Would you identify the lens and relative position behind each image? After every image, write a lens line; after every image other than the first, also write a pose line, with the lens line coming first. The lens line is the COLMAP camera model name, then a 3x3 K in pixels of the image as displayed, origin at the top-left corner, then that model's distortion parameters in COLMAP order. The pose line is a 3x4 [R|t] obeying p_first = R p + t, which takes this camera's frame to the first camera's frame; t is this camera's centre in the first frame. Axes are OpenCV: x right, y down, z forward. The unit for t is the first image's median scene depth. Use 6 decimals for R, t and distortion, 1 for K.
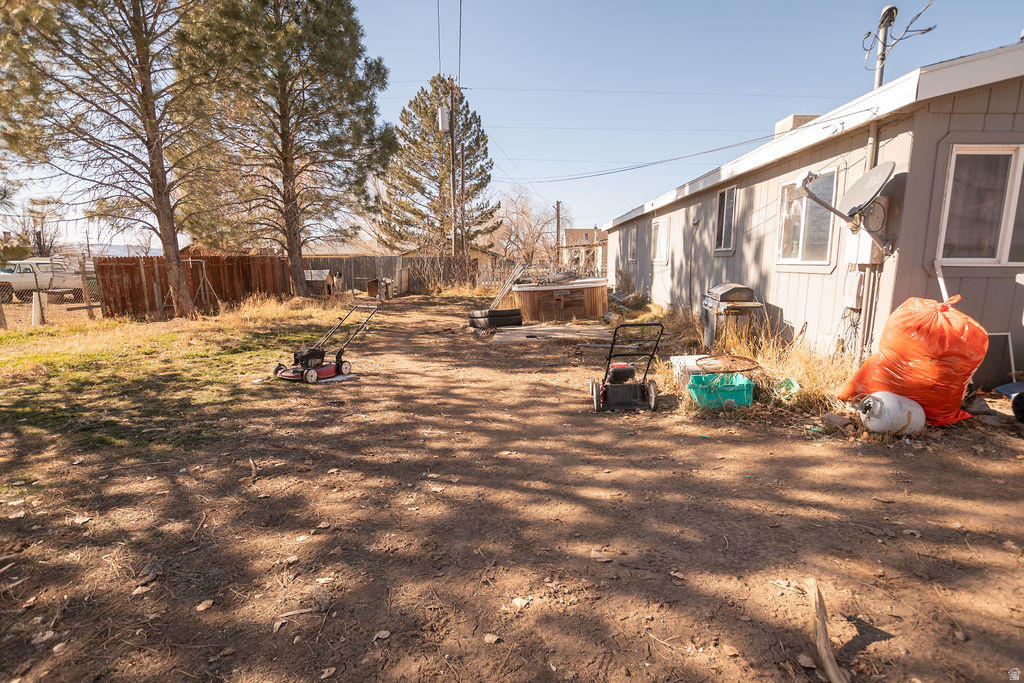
lens RADIAL K [[483.7, 0, 520.9], [0, 483.7, 341.3], [0, 0, 1]] dist [-0.026231, 0.003502]
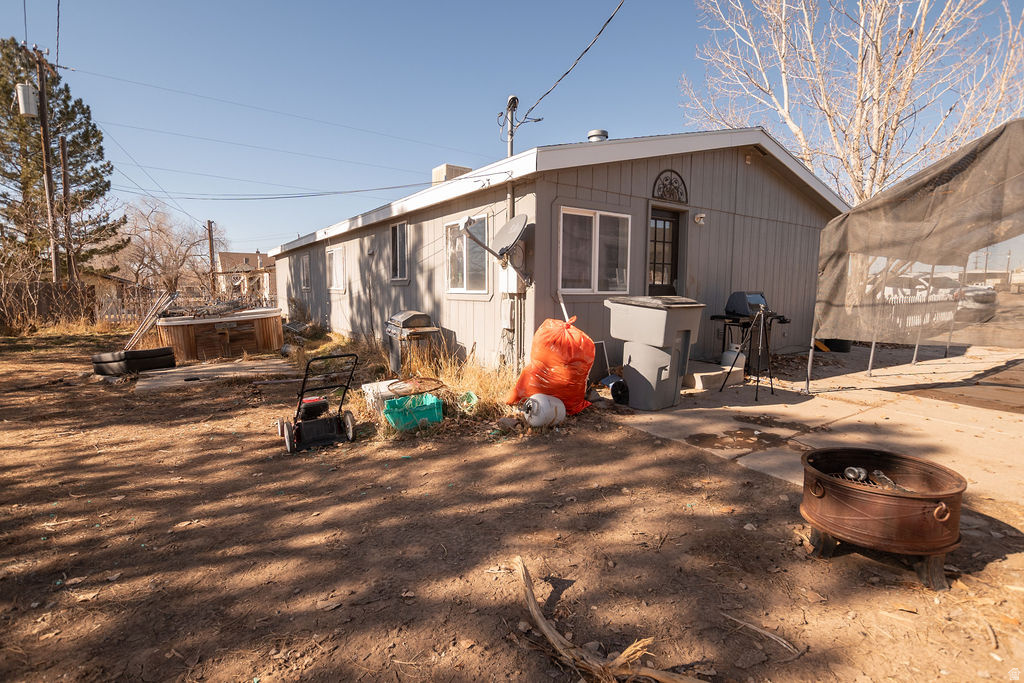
lens RADIAL K [[483.7, 0, 511.8], [0, 483.7, 335.5], [0, 0, 1]] dist [-0.026231, 0.003502]
pose [[0.805486, -0.053293, 0.590214, -0.036488], [0.092935, 0.994985, -0.036990, -0.005942], [-0.585282, 0.084647, 0.806399, -0.008493]]
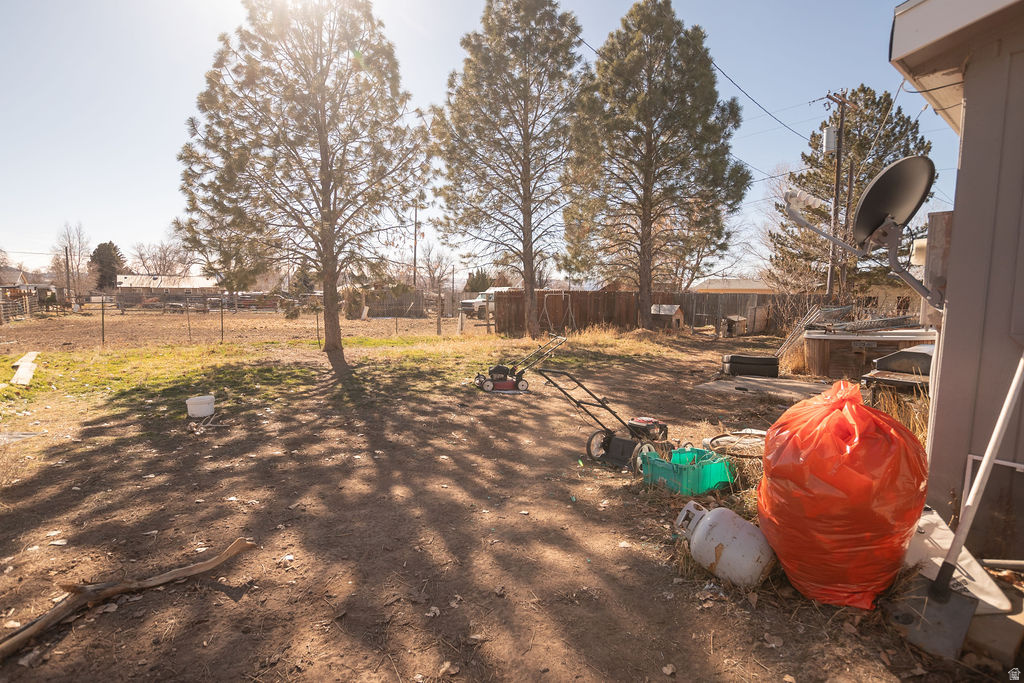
lens RADIAL K [[483.7, 0, 515.6], [0, 483.7, 335.5], [0, 0, 1]] dist [-0.026231, 0.003502]
pose [[0.662717, 0.076704, -0.744932, 0.837361], [-0.137578, 0.990280, -0.020427, -0.066048], [0.736124, 0.116023, 0.666828, 0.225570]]
